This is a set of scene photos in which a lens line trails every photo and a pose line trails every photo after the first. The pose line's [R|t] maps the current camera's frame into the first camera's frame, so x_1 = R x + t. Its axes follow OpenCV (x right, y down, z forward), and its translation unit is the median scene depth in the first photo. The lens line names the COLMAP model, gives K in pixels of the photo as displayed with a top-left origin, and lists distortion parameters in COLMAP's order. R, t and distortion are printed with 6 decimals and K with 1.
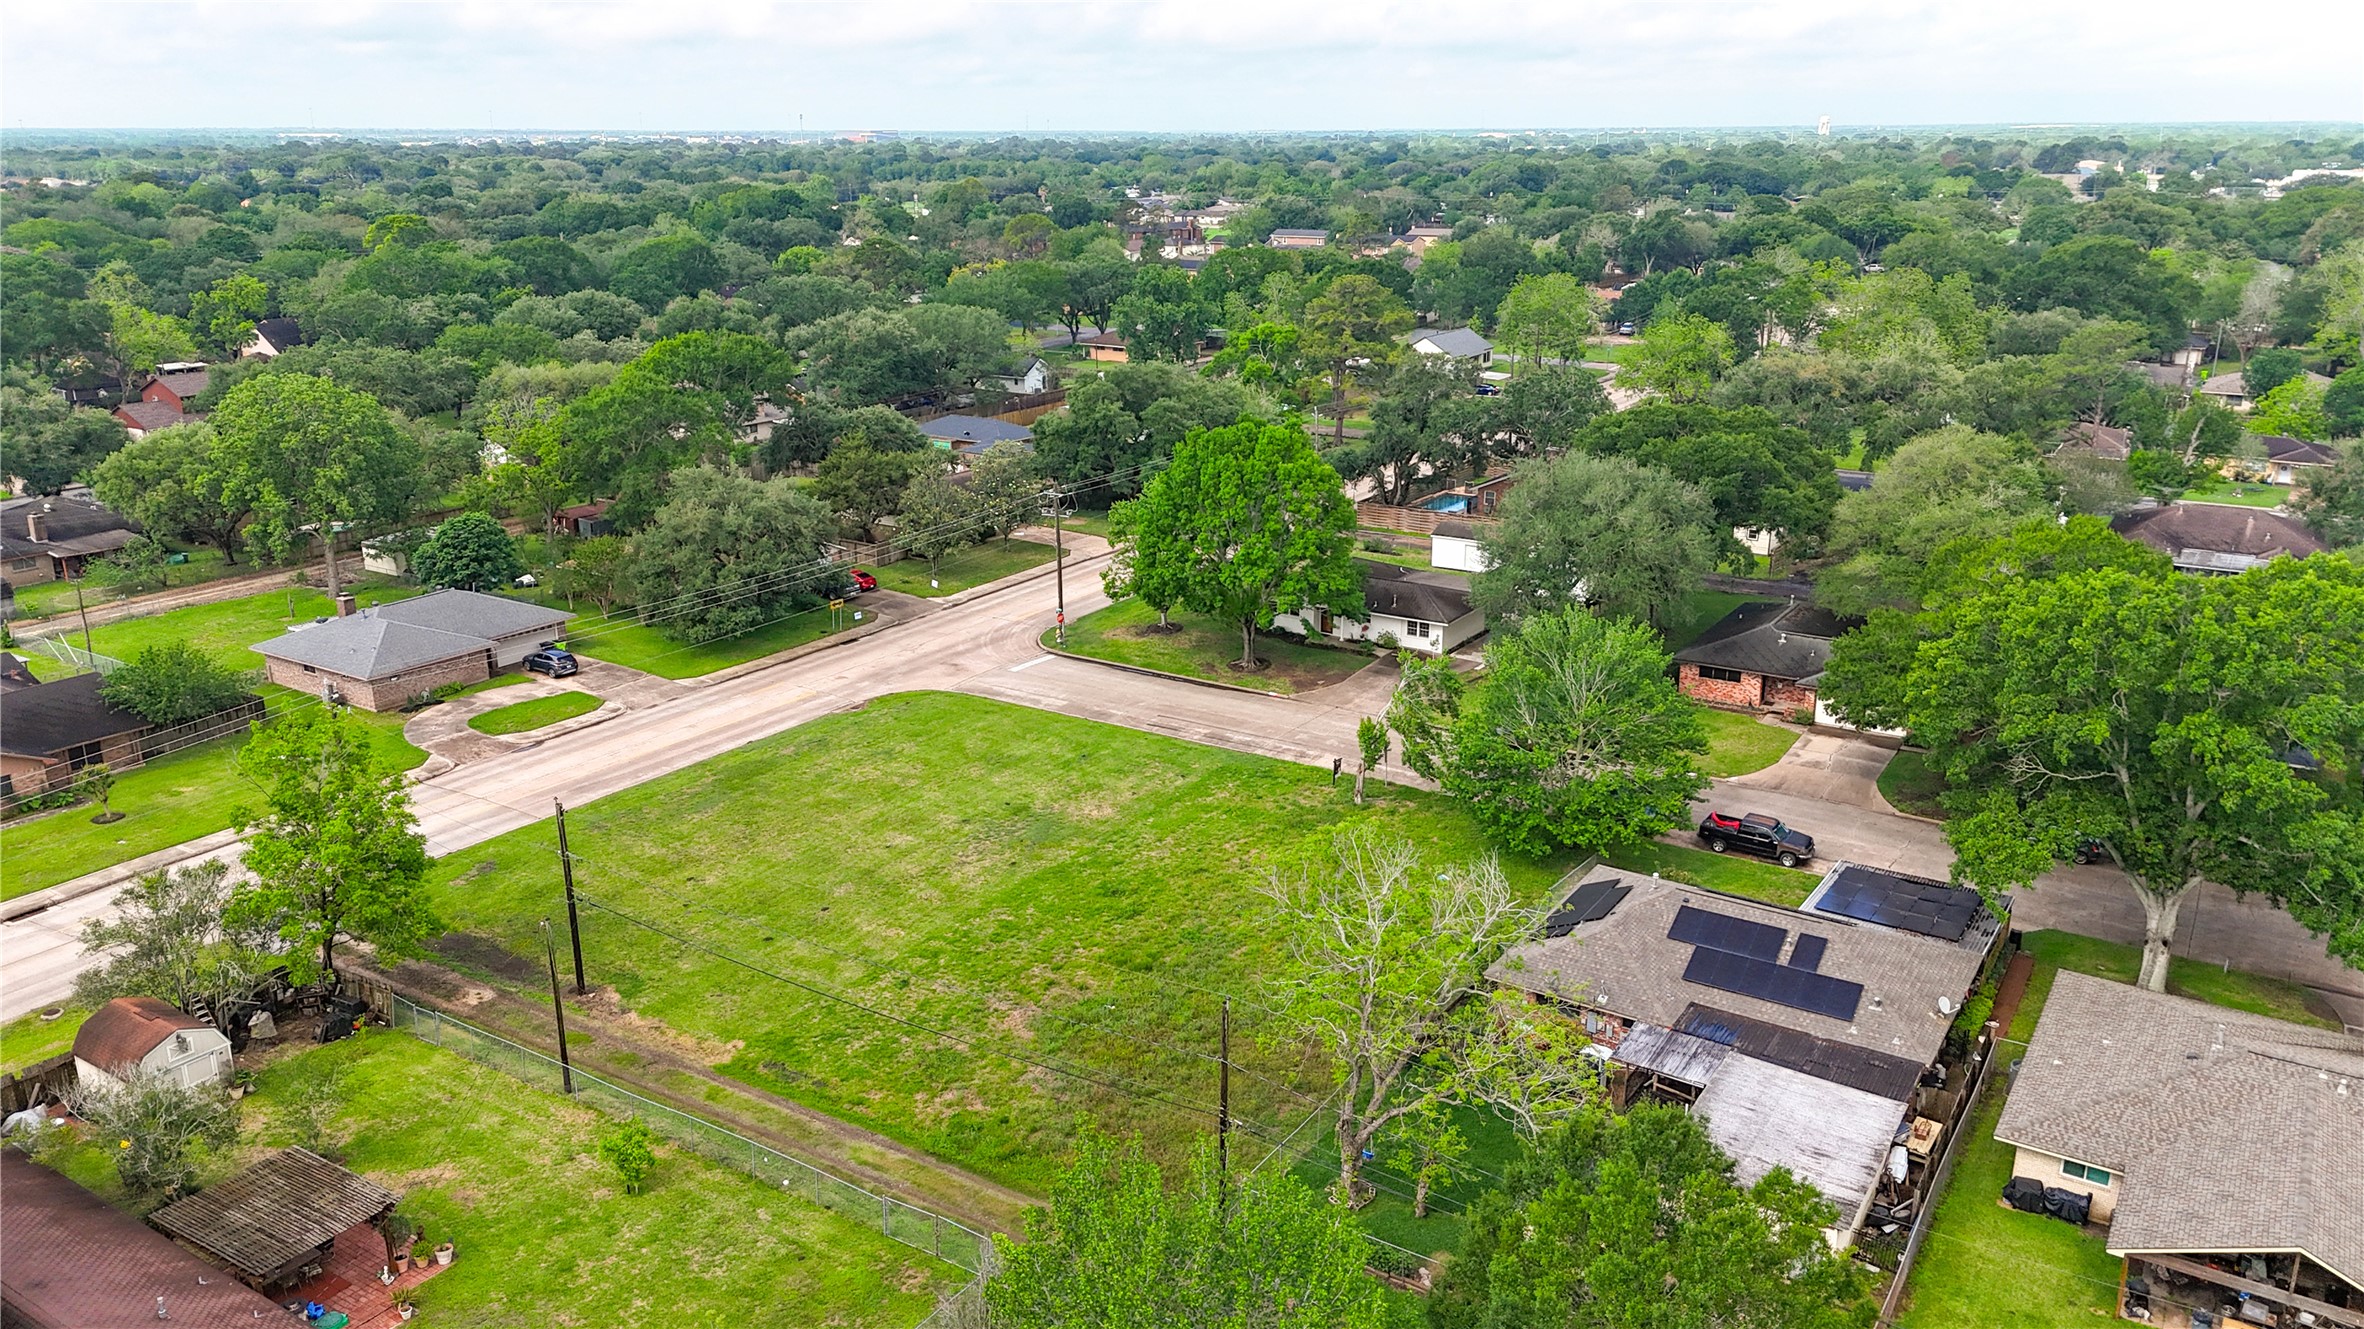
lens RADIAL K [[1726.8, 0, 1193.5], [0, 1726.8, 674.4], [0, 0, 1]] dist [0.078849, -0.076670]
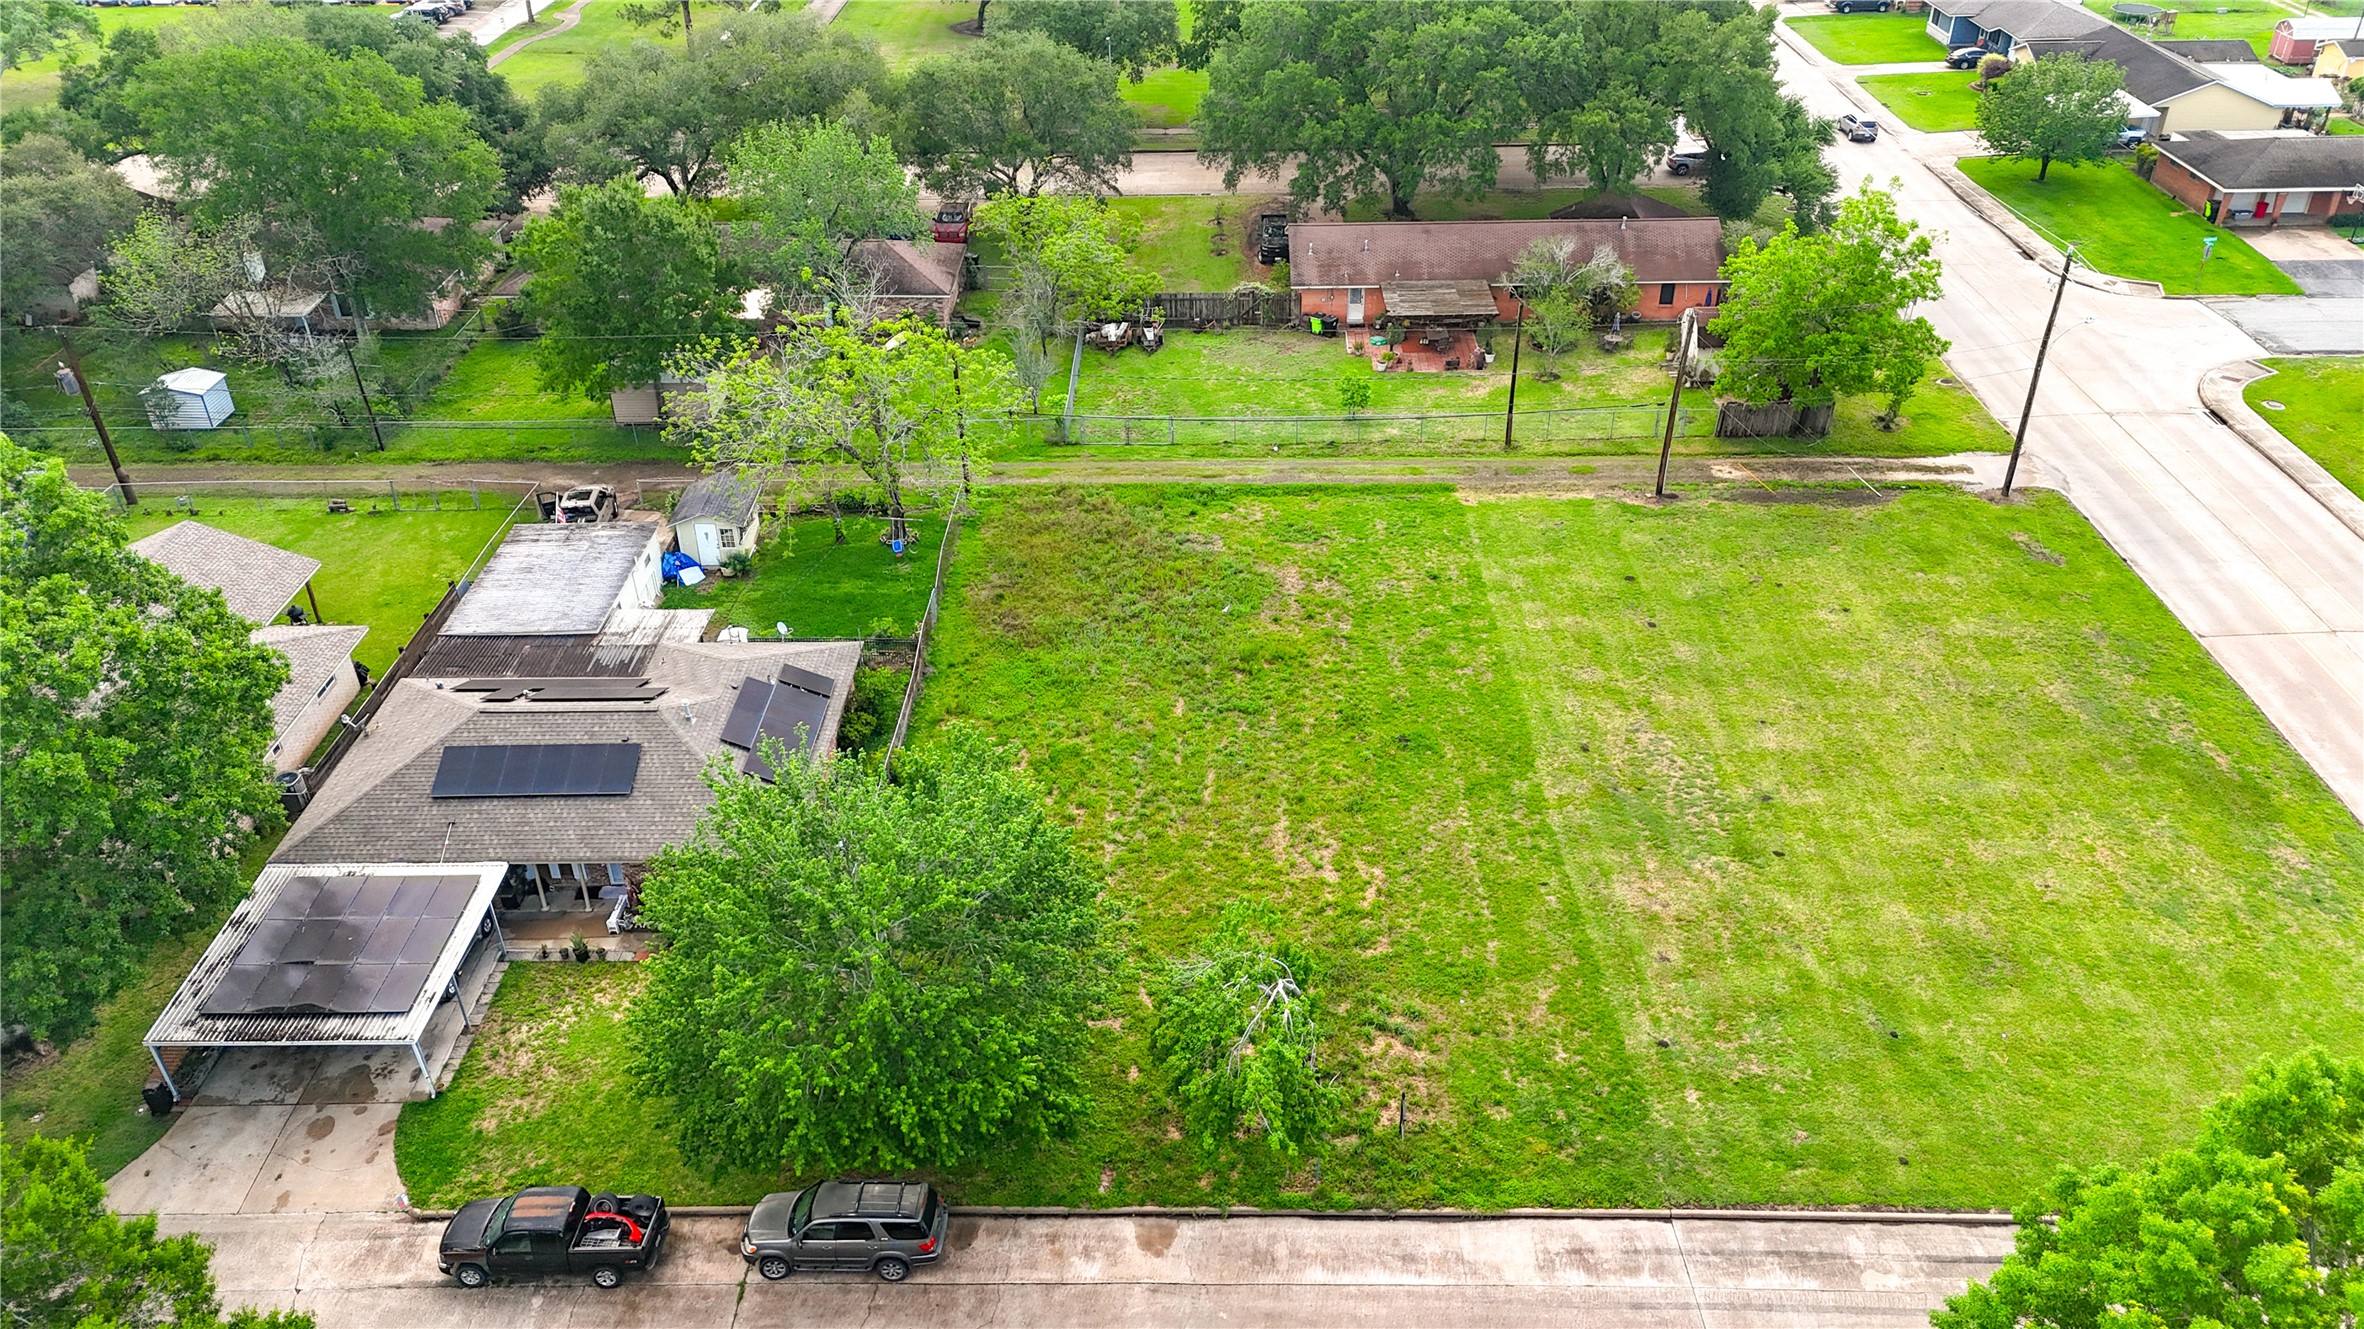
lens RADIAL K [[1726.8, 0, 1182.2], [0, 1726.8, 665.1], [0, 0, 1]] dist [0.078849, -0.076670]
pose [[-0.847152, 0.297362, -0.440352, 0.306097], [-0.145655, 0.667035, 0.730649, -0.369139], [0.510998, 0.683110, -0.521768, 1.112050]]
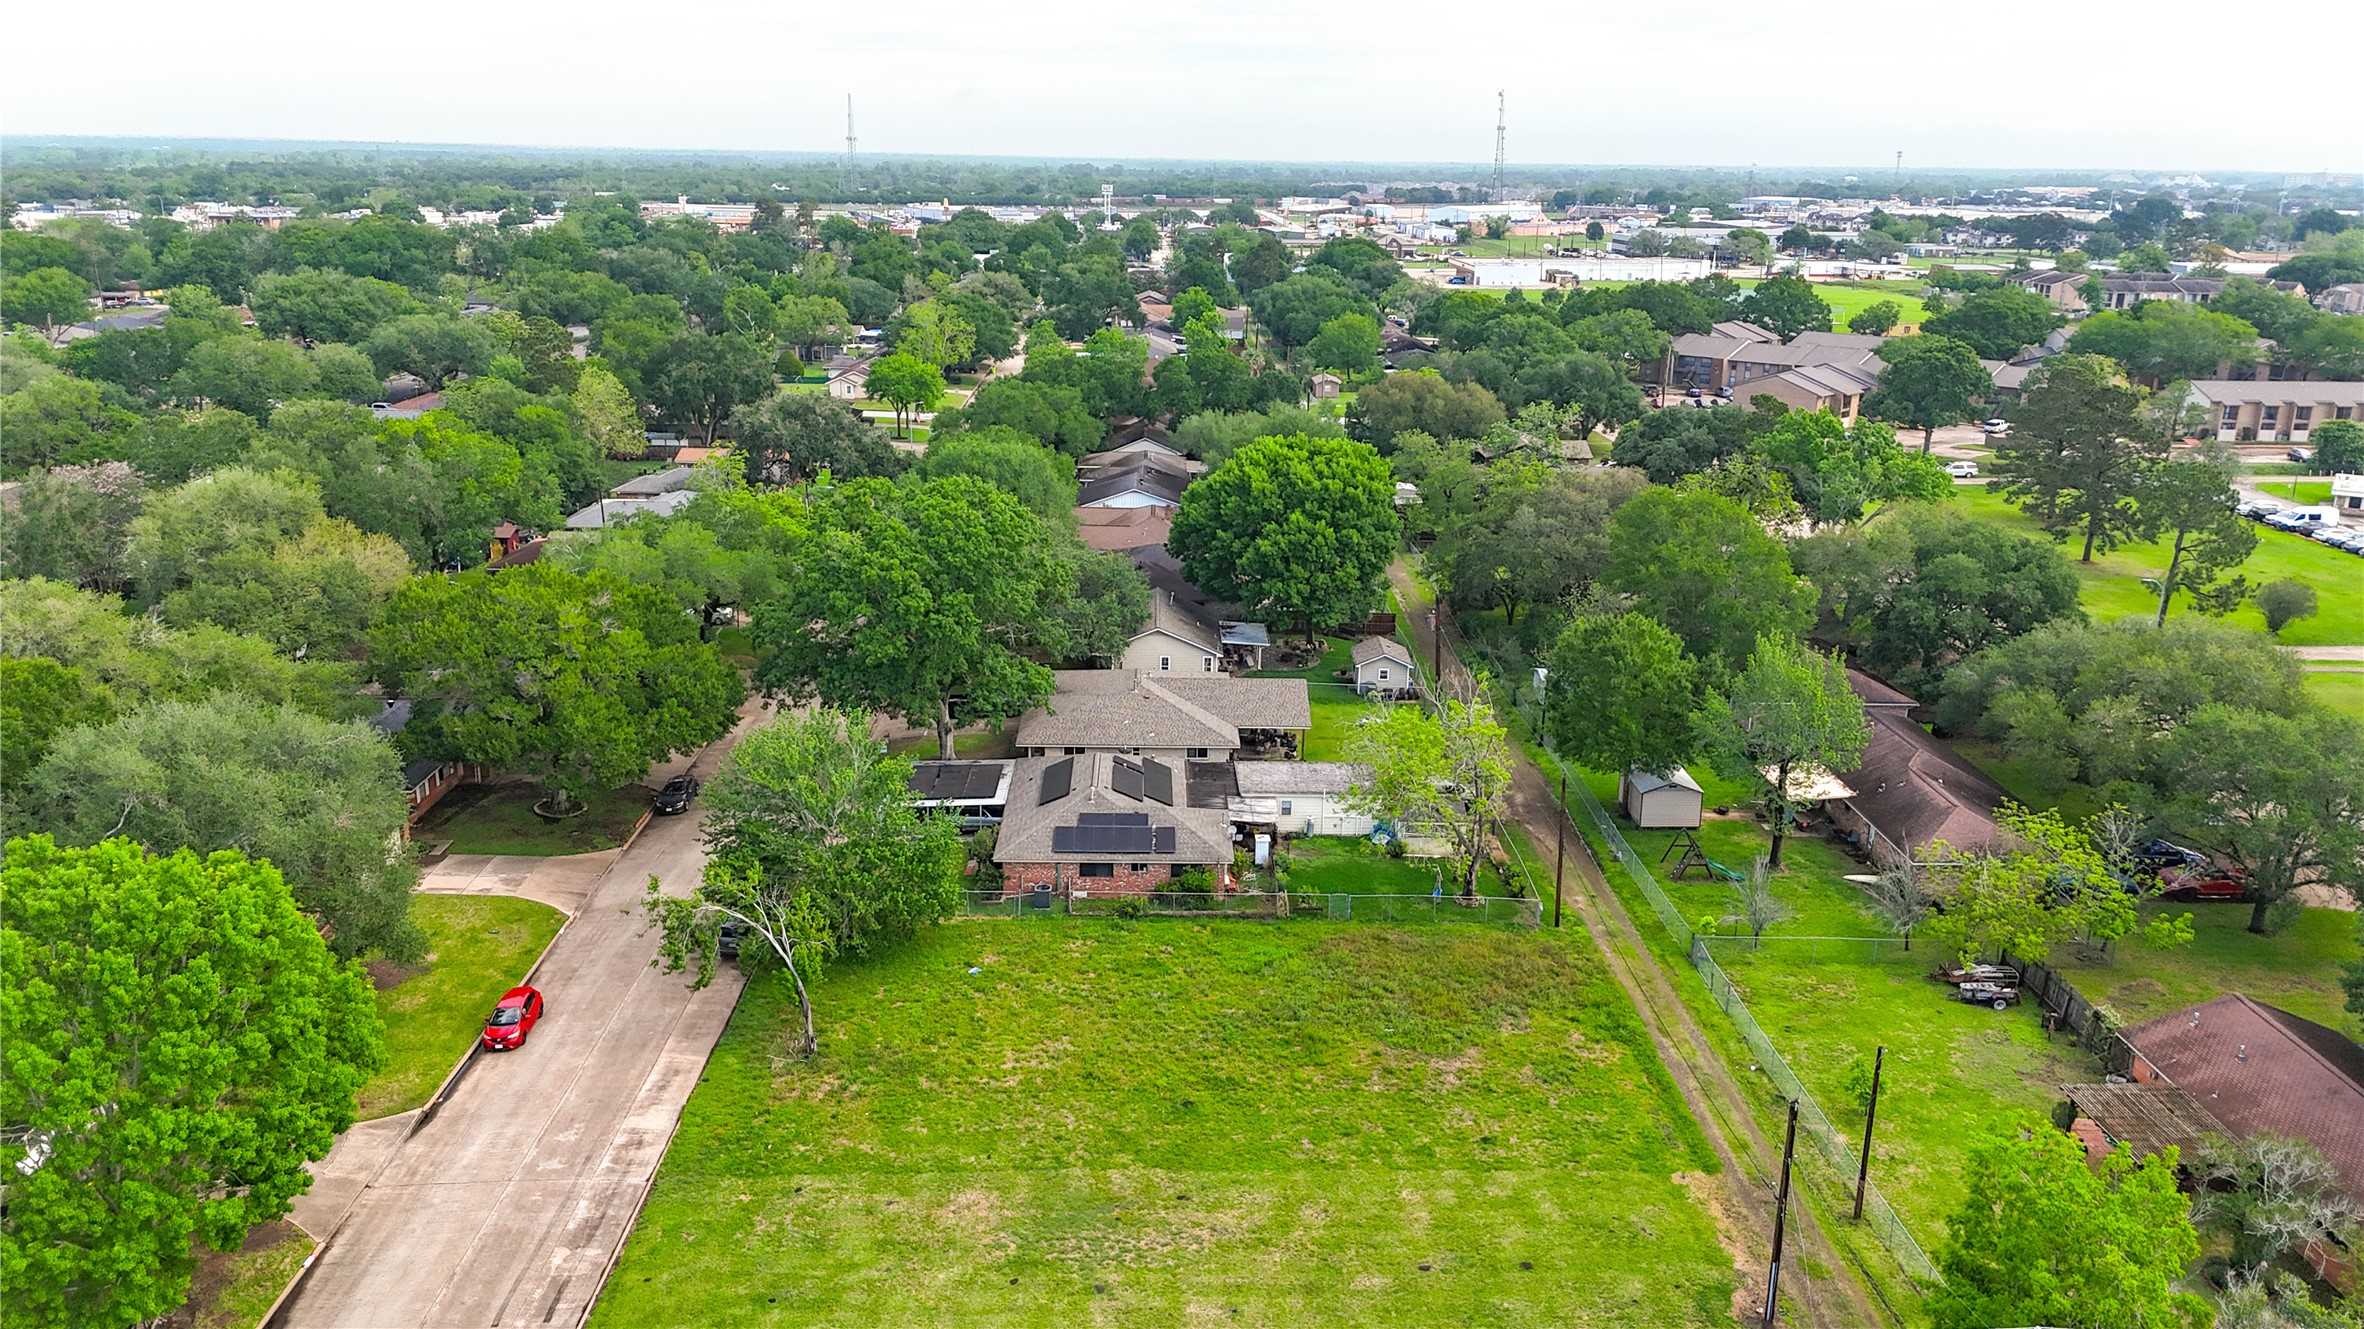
lens RADIAL K [[1726.8, 0, 1181.2], [0, 1726.8, 666.9], [0, 0, 1]] dist [0.078849, -0.076670]
pose [[-0.556985, -0.240120, 0.795054, -0.581485], [0.236010, 0.872066, 0.428719, -0.375651], [-0.796283, 0.426430, -0.429057, 1.079020]]
